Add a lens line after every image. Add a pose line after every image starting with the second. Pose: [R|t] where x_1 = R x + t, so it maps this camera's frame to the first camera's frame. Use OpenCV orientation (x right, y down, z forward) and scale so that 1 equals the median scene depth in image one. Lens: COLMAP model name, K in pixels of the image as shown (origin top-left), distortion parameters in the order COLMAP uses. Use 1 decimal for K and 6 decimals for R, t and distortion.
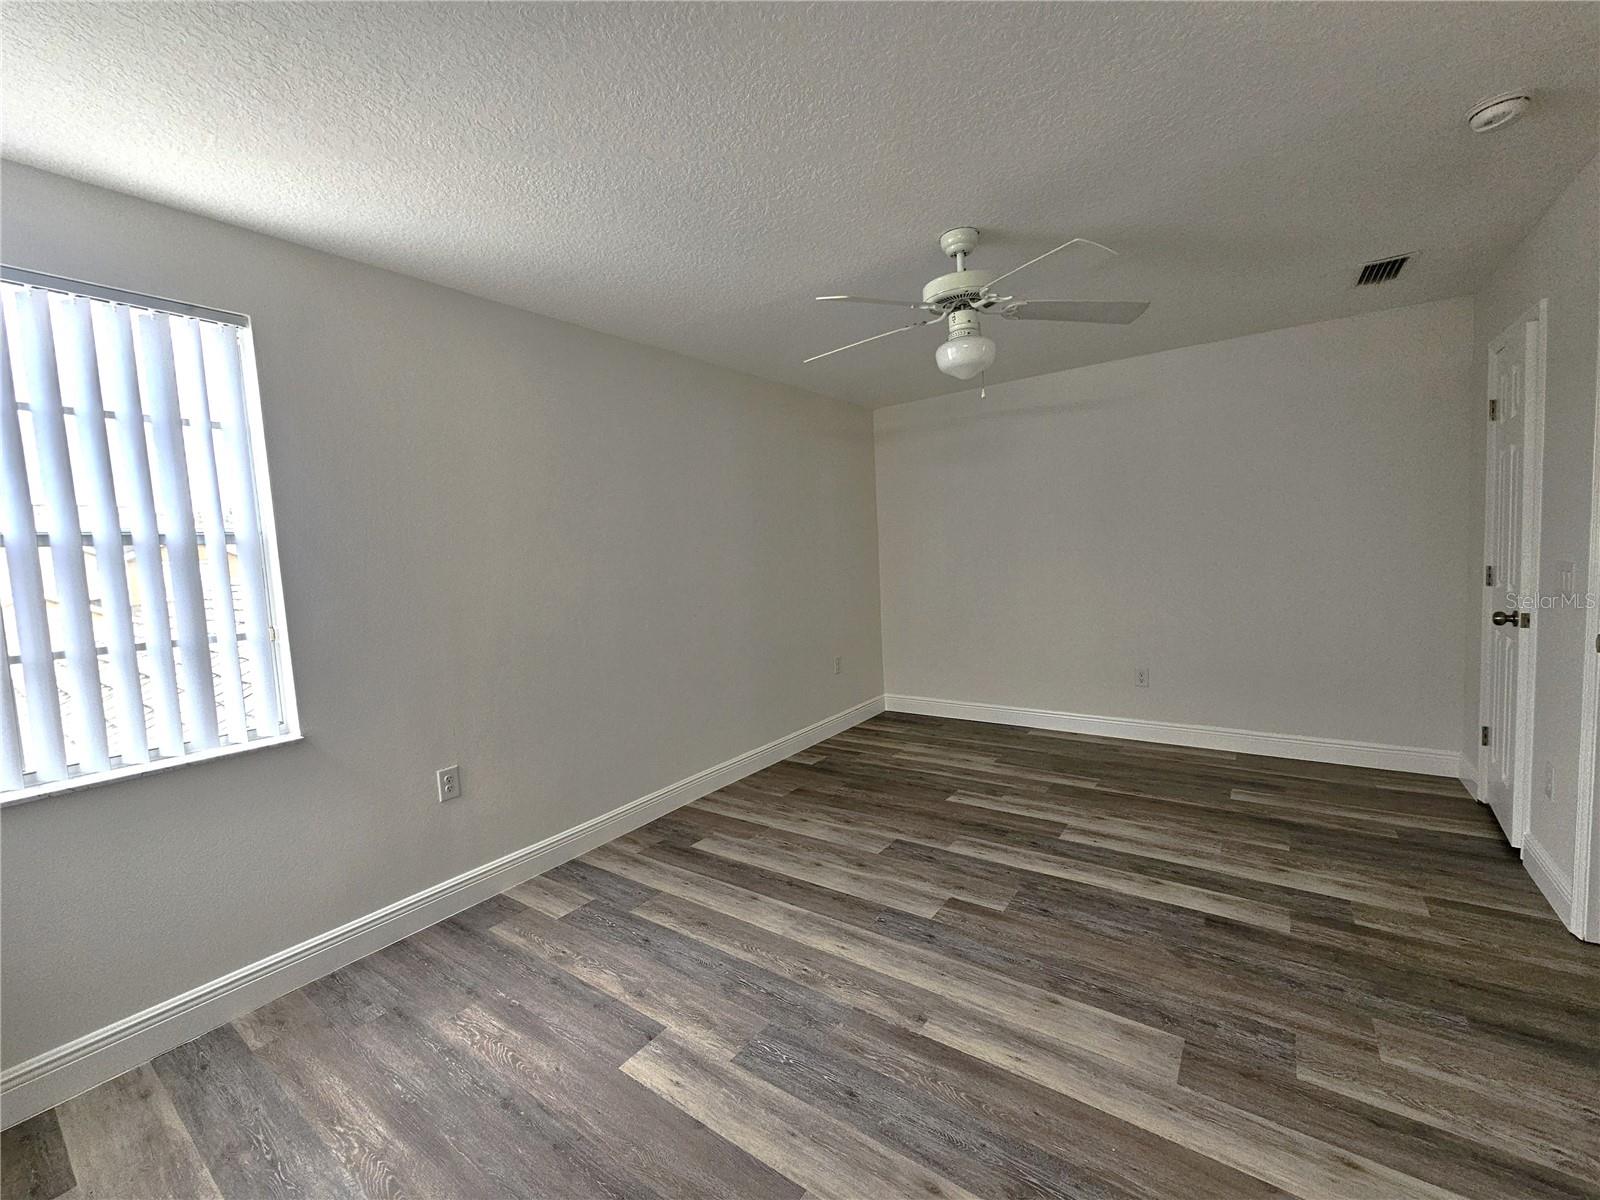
lens RADIAL K [[656.3, 0, 800.8], [0, 656.3, 594.9], [0, 0, 1]] dist [-0.003153, 0.000545]
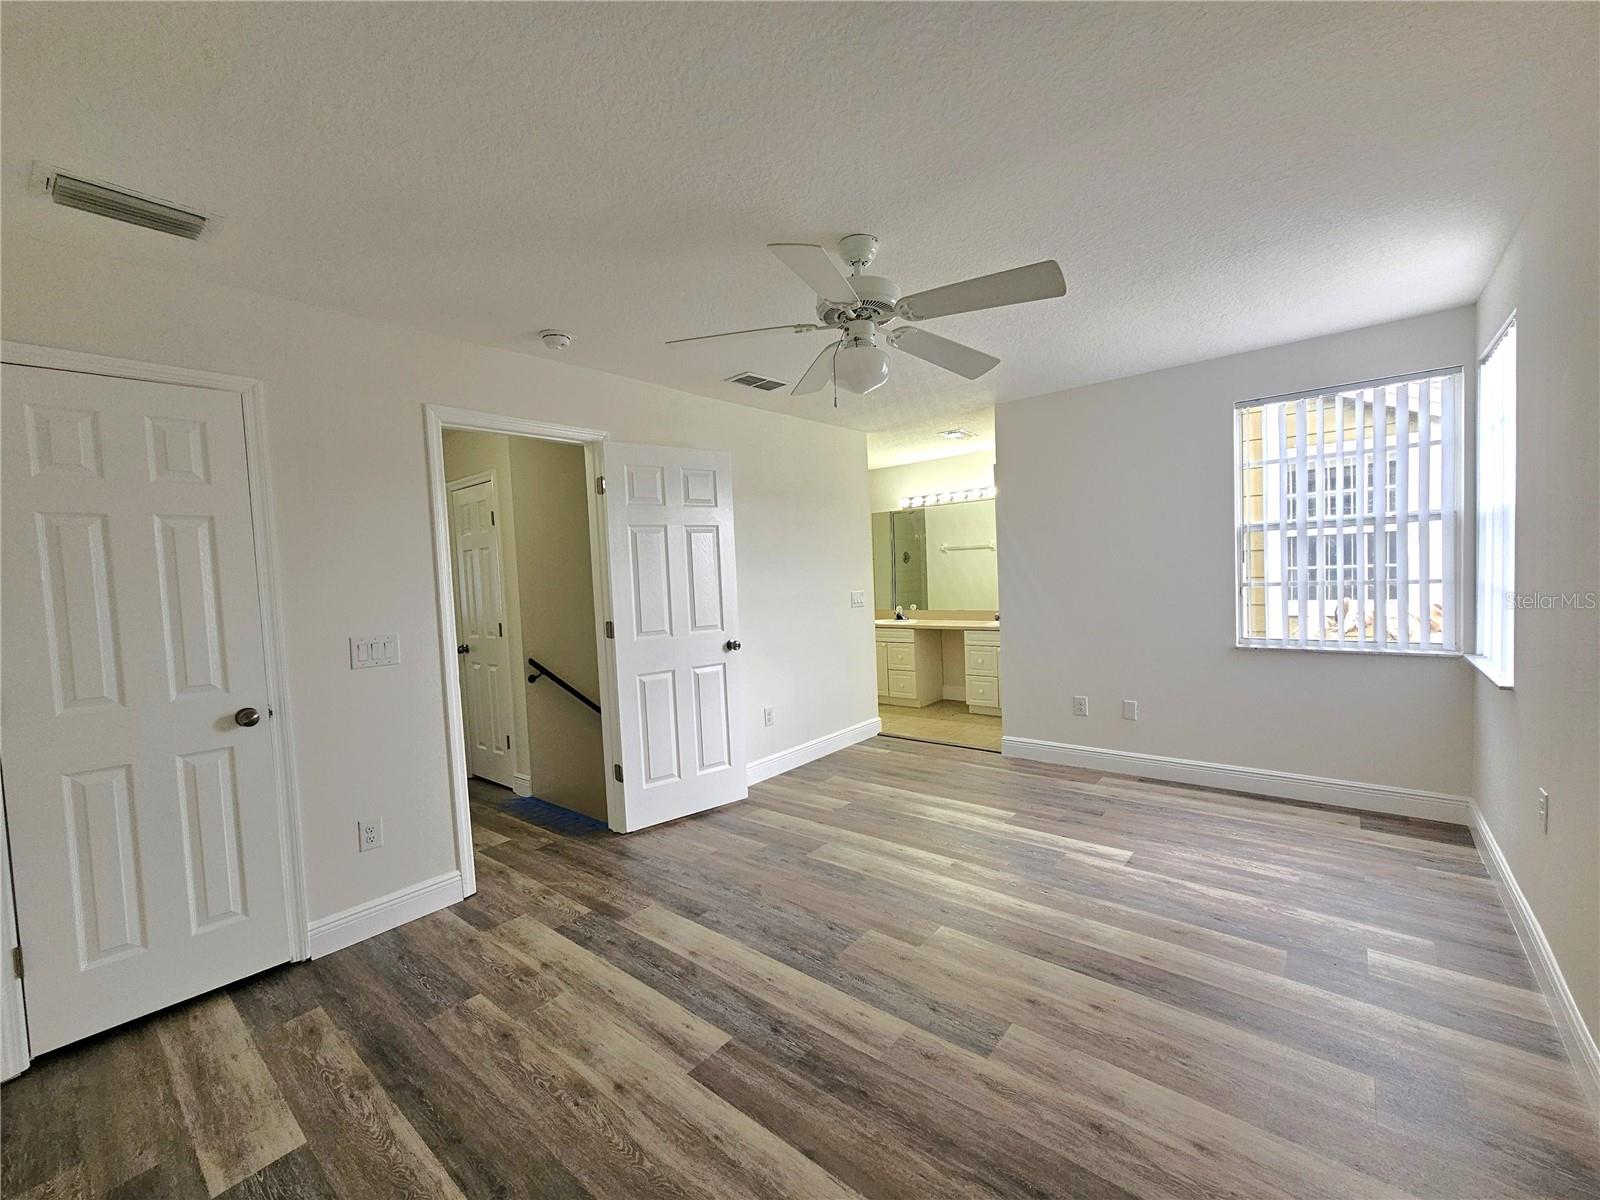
lens RADIAL K [[656.3, 0, 800.6], [0, 656.3, 613.8], [0, 0, 1]] dist [-0.003153, 0.000545]
pose [[-0.993072, 0.090624, 0.074797, 0.250446], [0.099779, 0.986554, 0.129443, -0.127046], [-0.062060, 0.136009, -0.988762, 1.657579]]
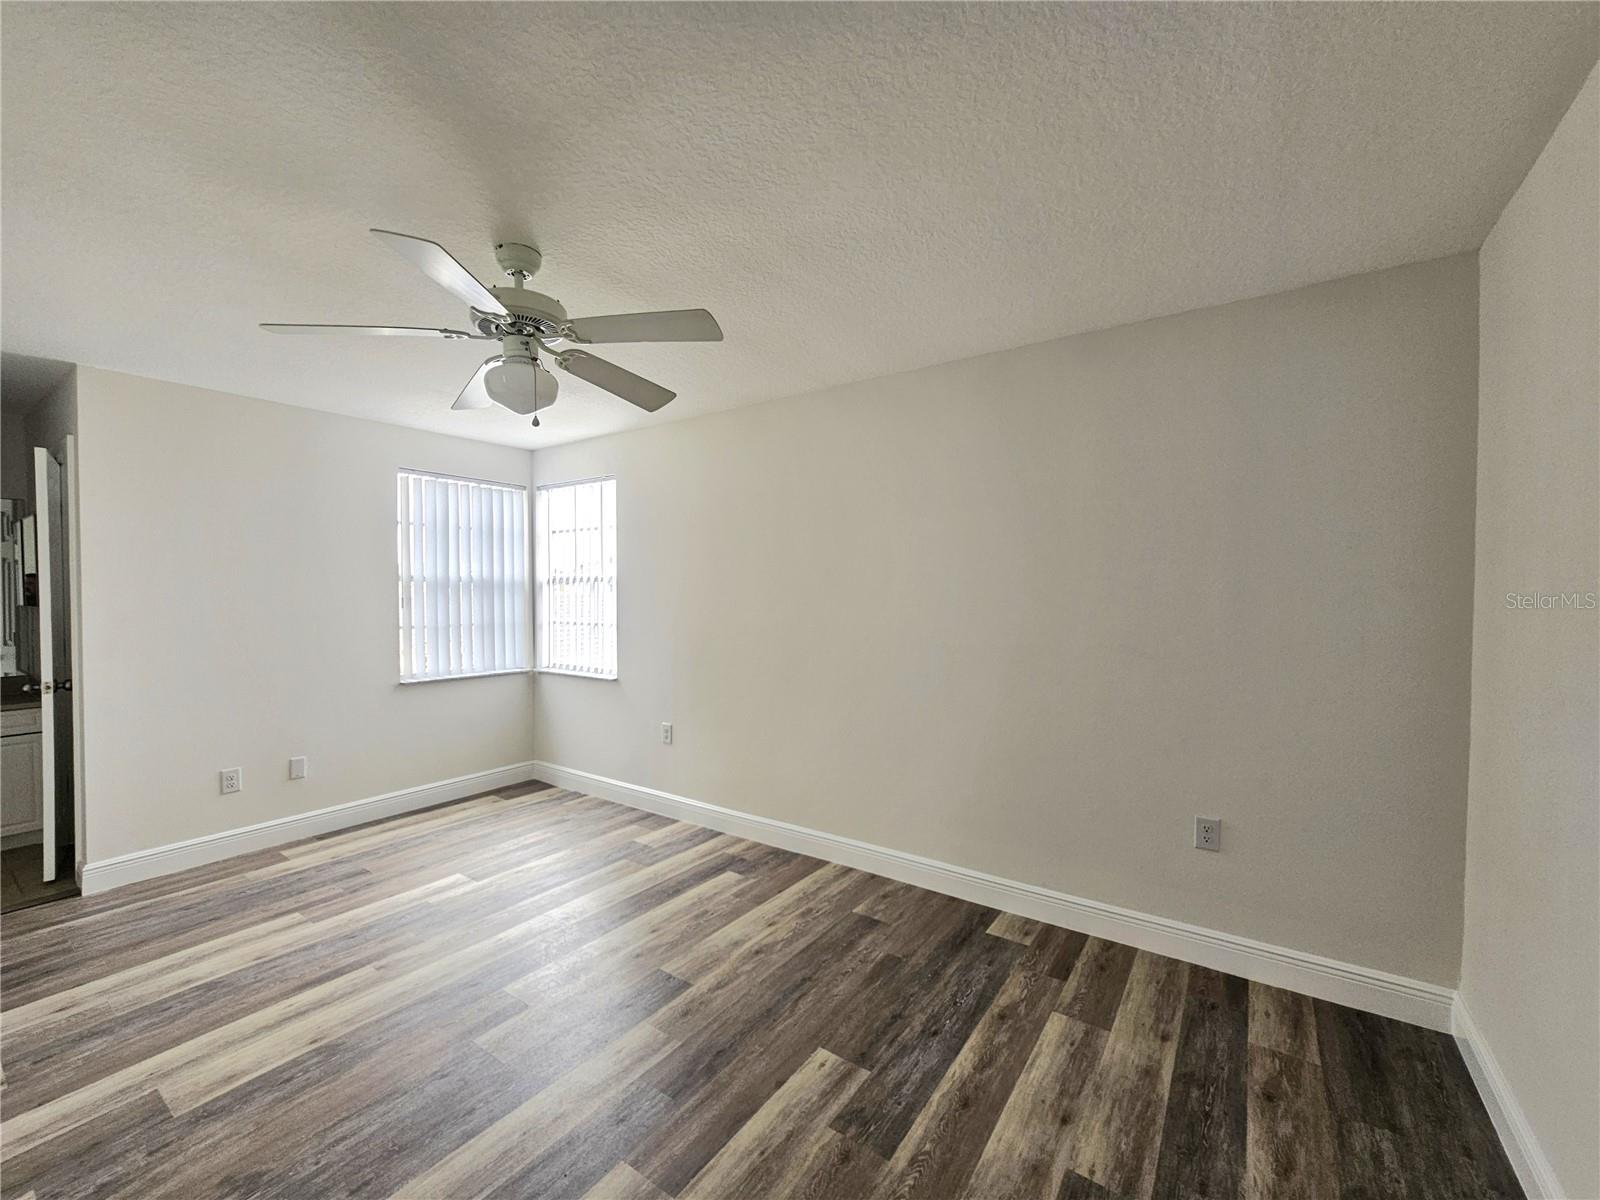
lens RADIAL K [[656.3, 0, 788.6], [0, 656.3, 595.6], [0, 0, 1]] dist [-0.003153, 0.000545]
pose [[0.009162, 0.055757, -0.998402, 0.951990], [-0.069706, 0.996051, 0.054986, -0.139786], [0.997526, 0.069091, 0.013012, 1.149785]]
